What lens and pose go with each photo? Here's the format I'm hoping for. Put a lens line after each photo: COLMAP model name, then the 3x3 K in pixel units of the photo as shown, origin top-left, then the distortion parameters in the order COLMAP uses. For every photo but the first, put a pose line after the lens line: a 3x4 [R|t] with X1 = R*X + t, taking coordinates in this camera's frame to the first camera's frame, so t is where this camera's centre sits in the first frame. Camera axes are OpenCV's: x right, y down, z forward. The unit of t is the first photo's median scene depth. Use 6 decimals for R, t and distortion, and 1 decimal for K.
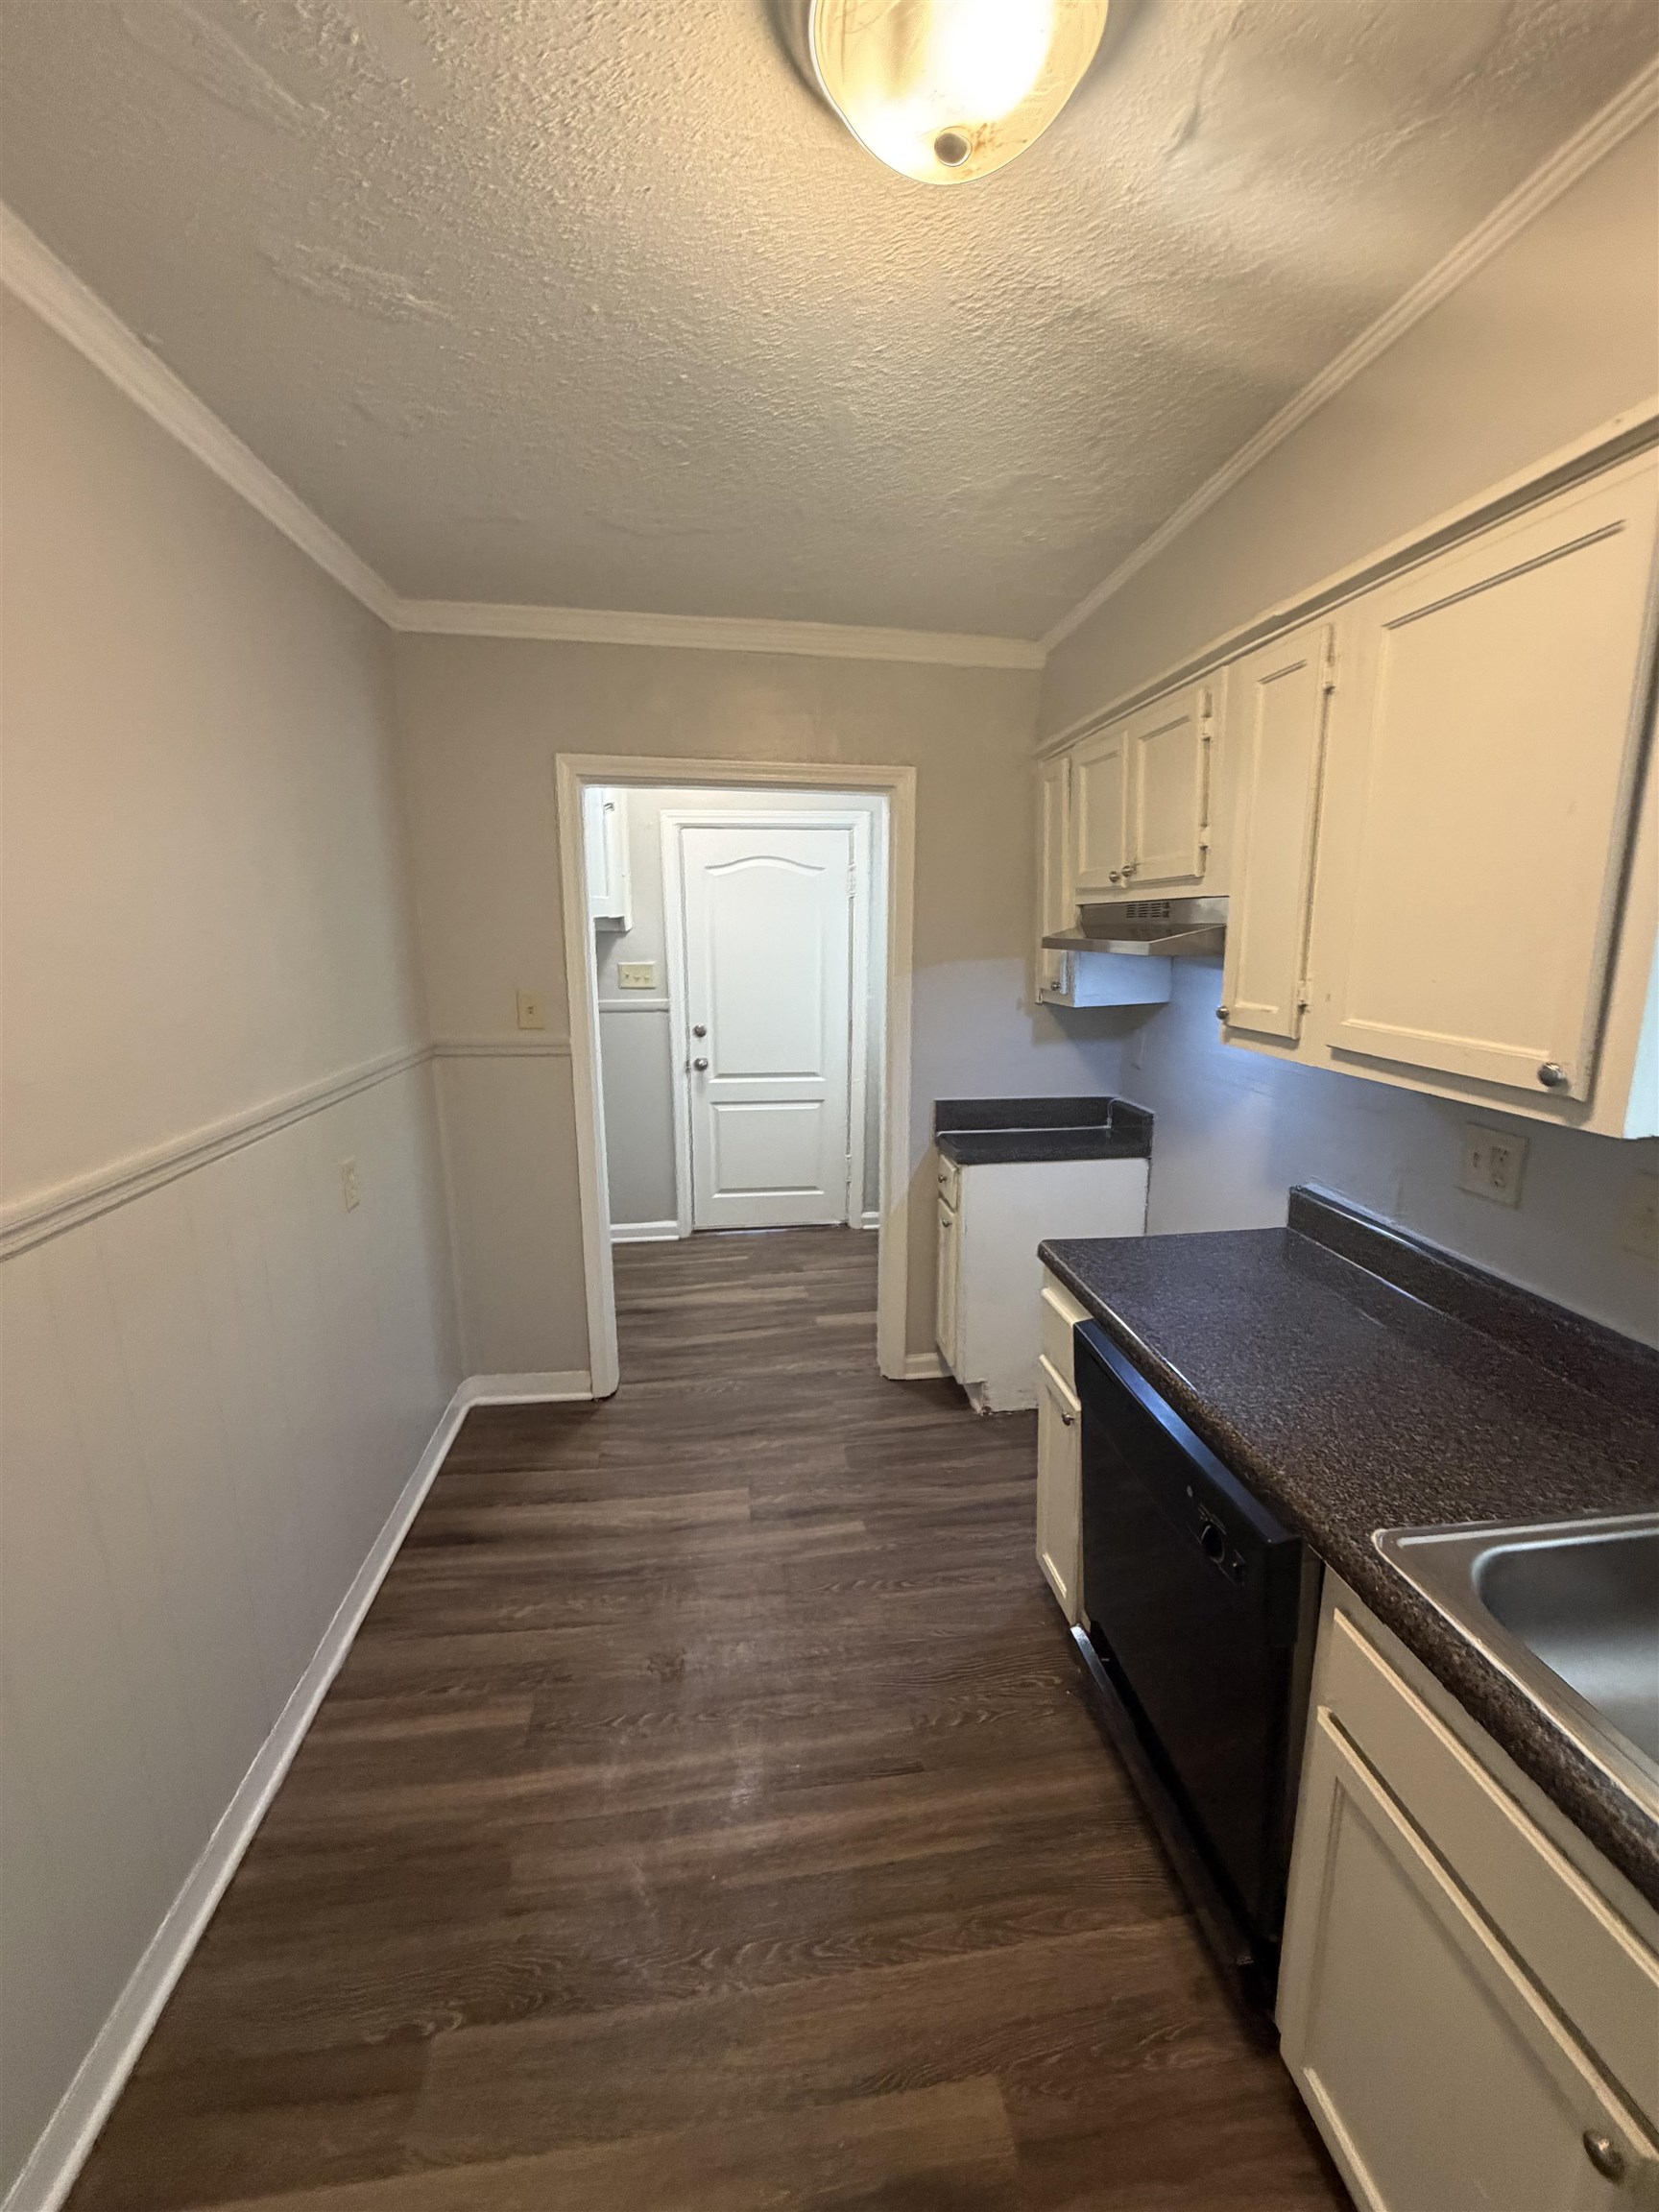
lens RADIAL K [[882.0, 0, 838.2], [0, 882.0, 1099.8], [0, 0, 1]] dist [0.005986, -0.002053]
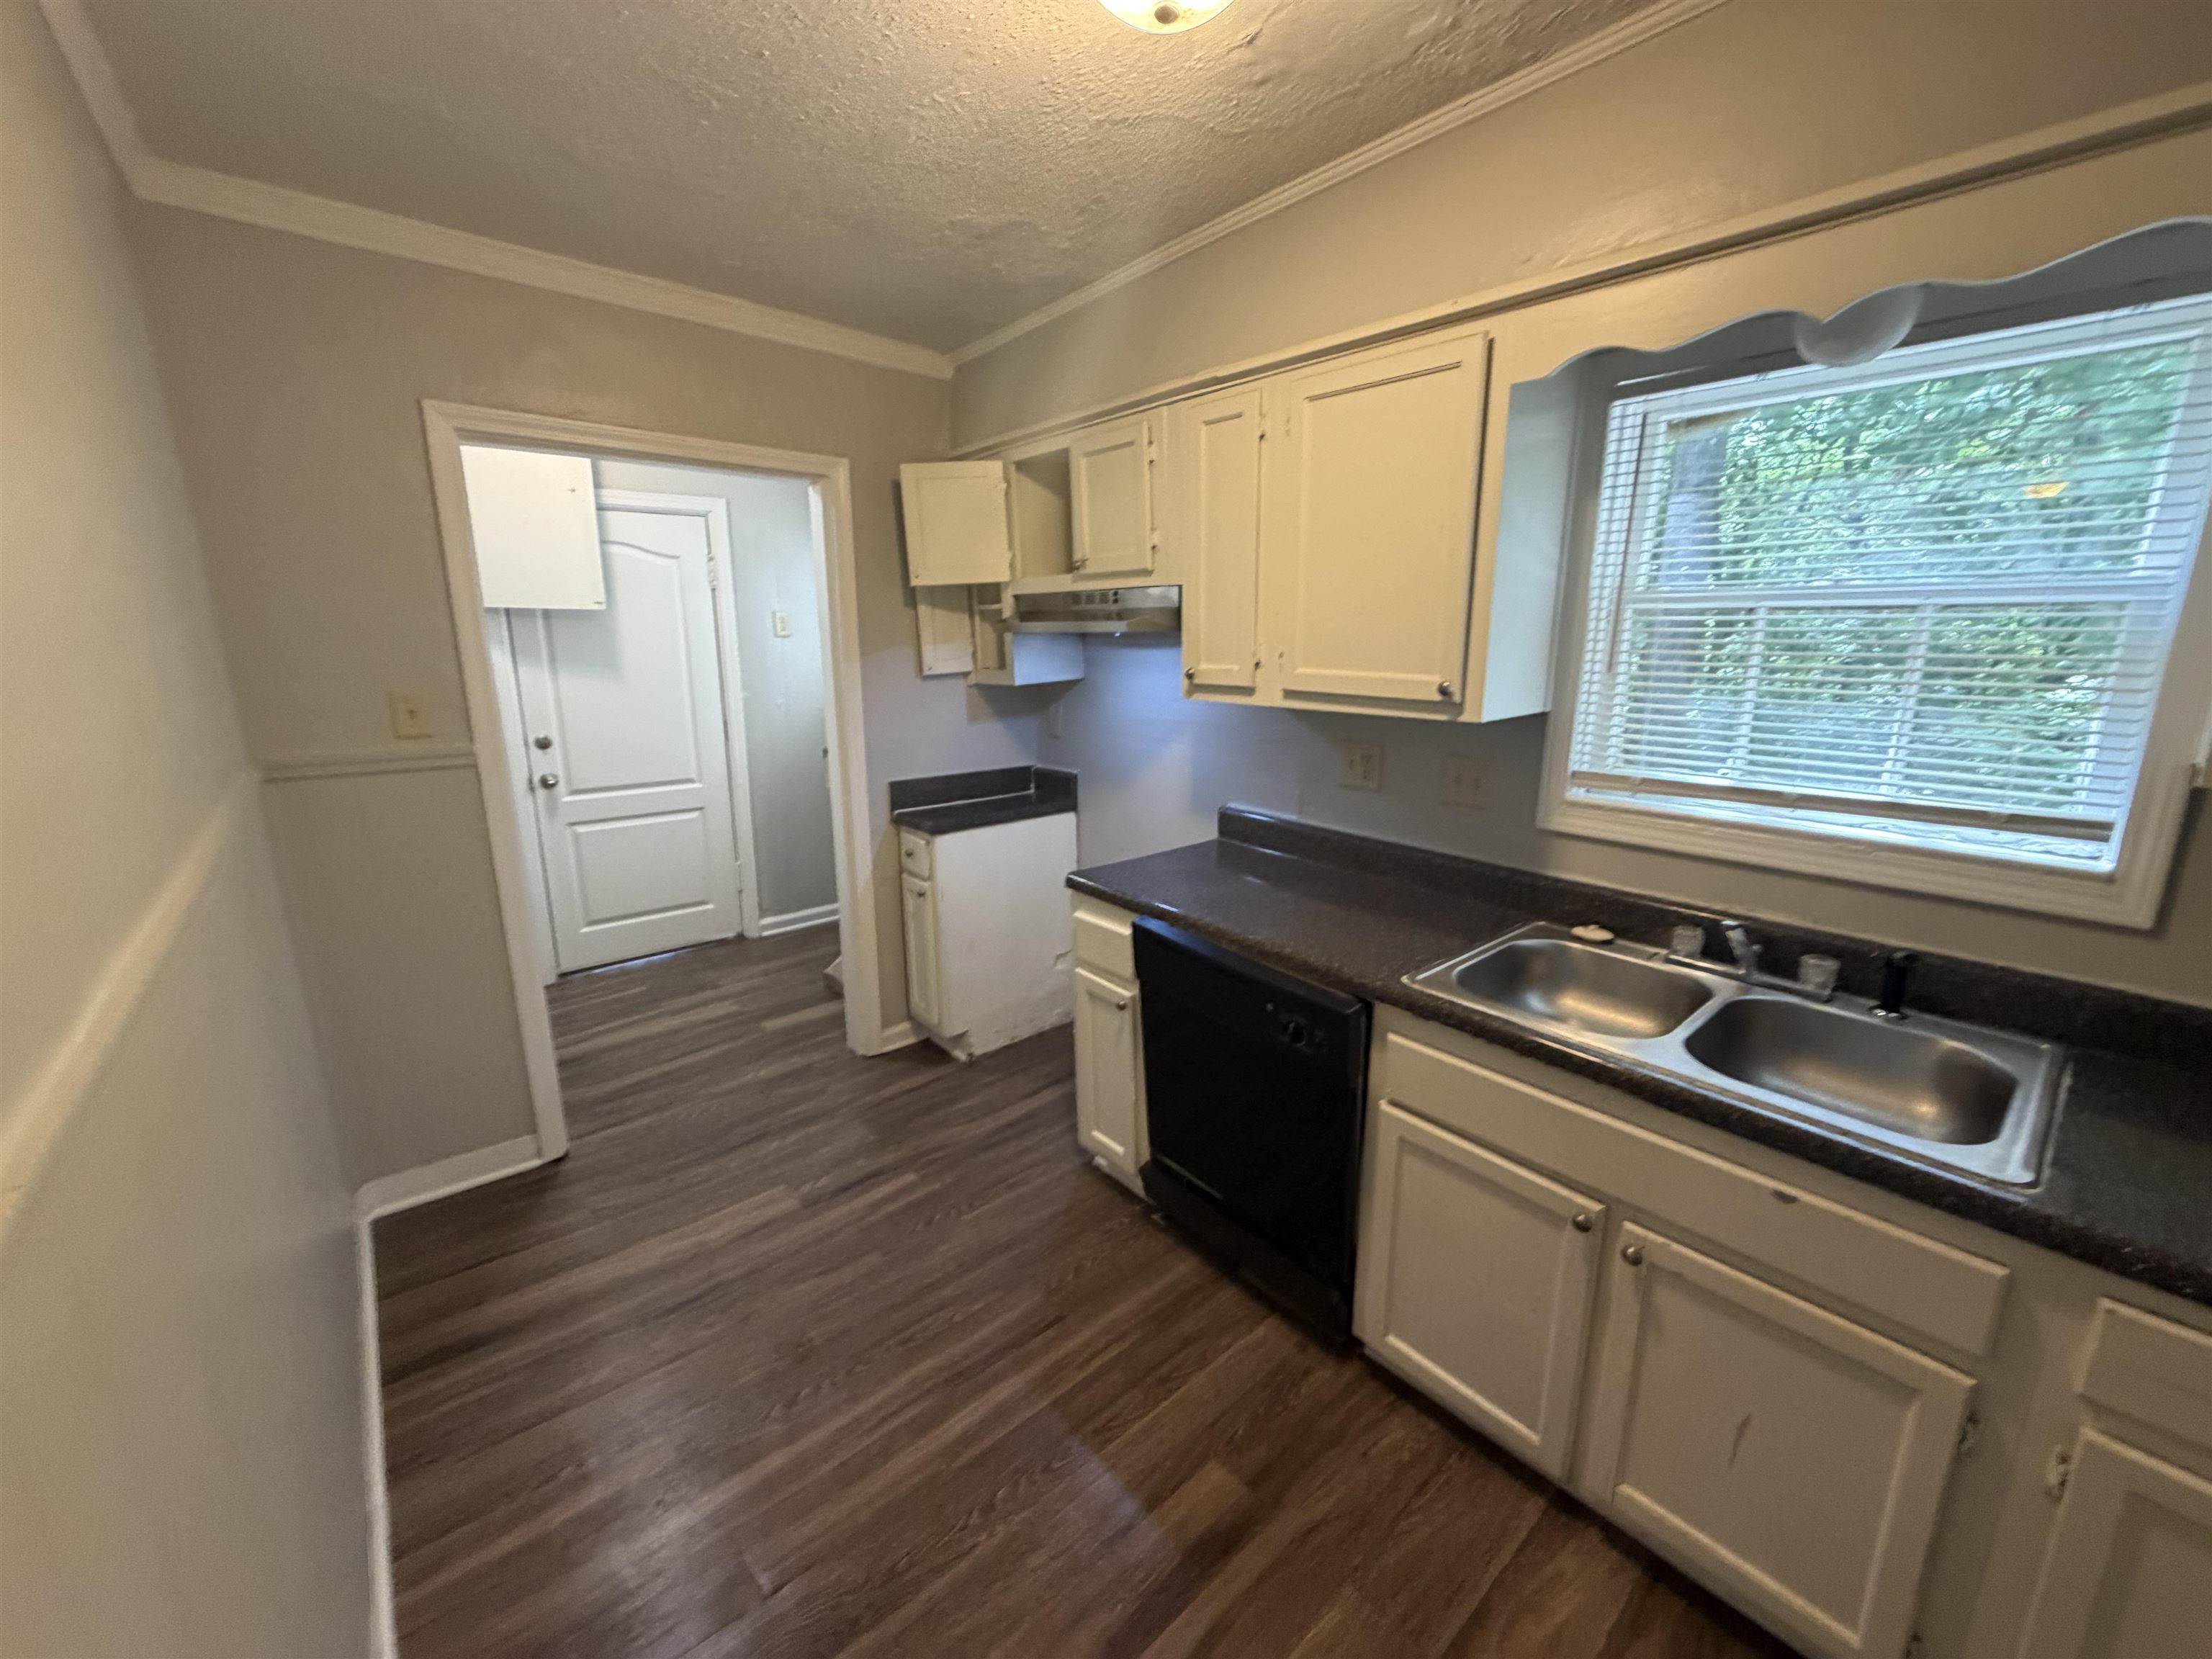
lens RADIAL K [[882.0, 0, 1103.1], [0, 882.0, 825.0], [0, 0, 1]] dist [0.005986, -0.002053]
pose [[0.840778, -0.121088, 0.527665, -0.263335], [0.110147, 0.992540, 0.052261, 0.027937], [-0.530057, 0.014181, 0.847843, -0.029170]]
